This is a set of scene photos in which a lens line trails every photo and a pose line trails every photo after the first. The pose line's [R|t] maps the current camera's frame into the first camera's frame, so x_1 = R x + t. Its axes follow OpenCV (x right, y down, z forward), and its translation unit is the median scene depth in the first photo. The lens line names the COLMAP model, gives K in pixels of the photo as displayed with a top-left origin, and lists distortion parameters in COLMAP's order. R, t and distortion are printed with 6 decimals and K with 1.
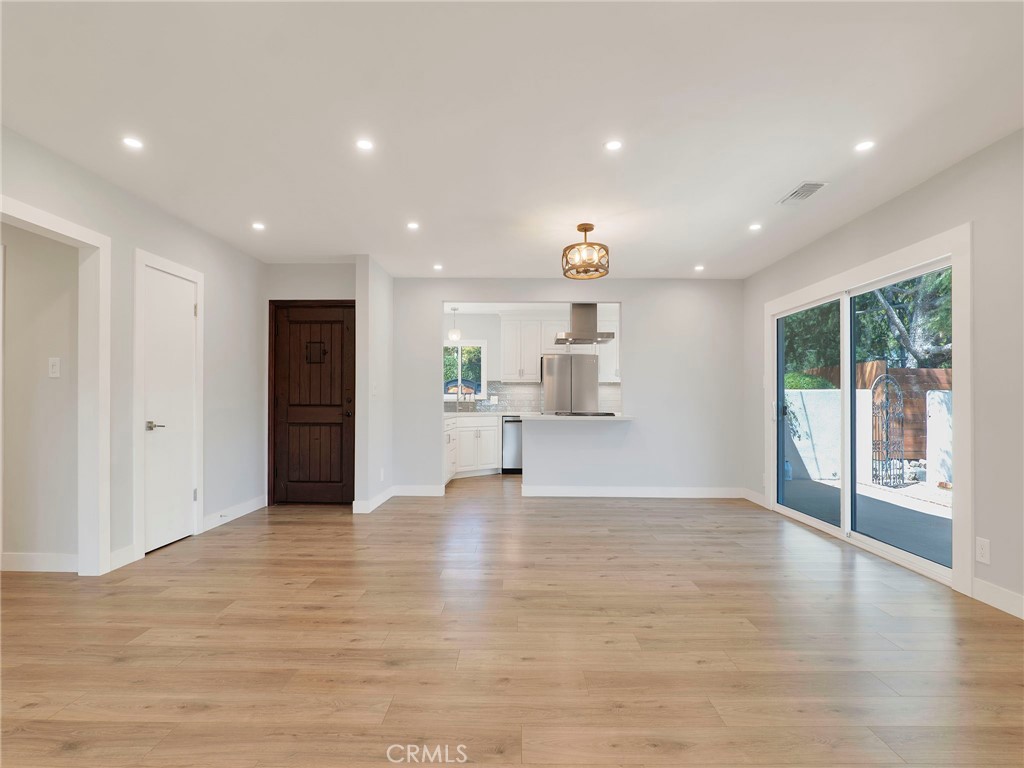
lens RADIAL K [[573.4, 0, 513.1], [0, 573.4, 392.3], [0, 0, 1]] dist [-0.006528, 0.001829]
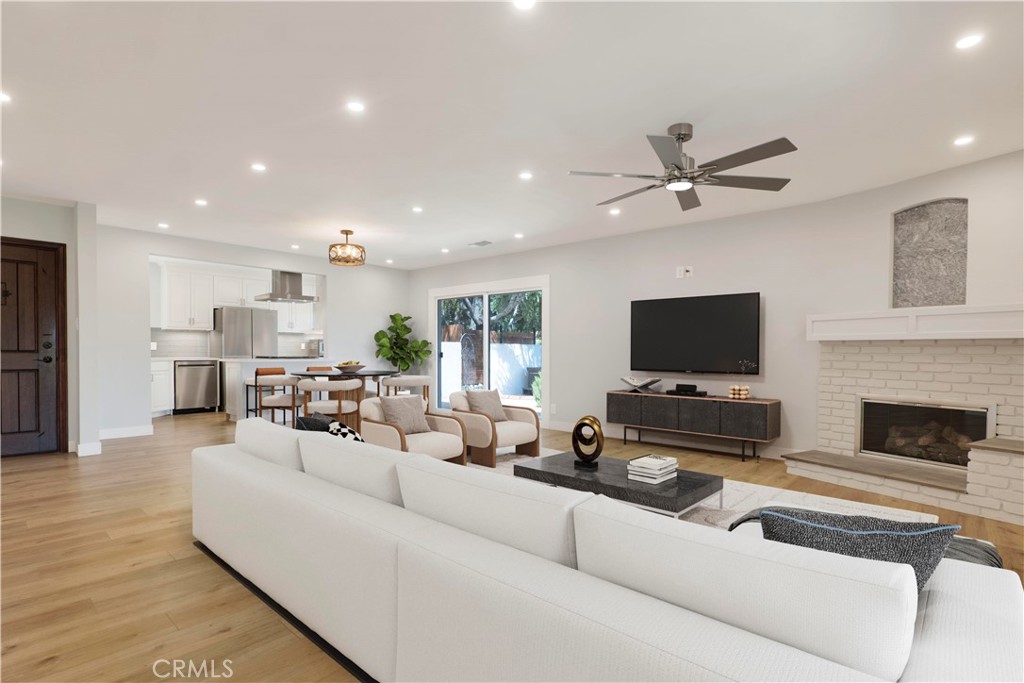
lens RADIAL K [[537.6, 0, 512.3], [0, 537.6, 346.3], [0, 0, 1]] dist [0.001896, 0.000075]
pose [[0.693203, 0.007052, 0.720707, -0.409201], [-0.016204, 0.999852, 0.005803, -0.003002], [-0.720560, -0.015701, 0.693215, -0.202347]]
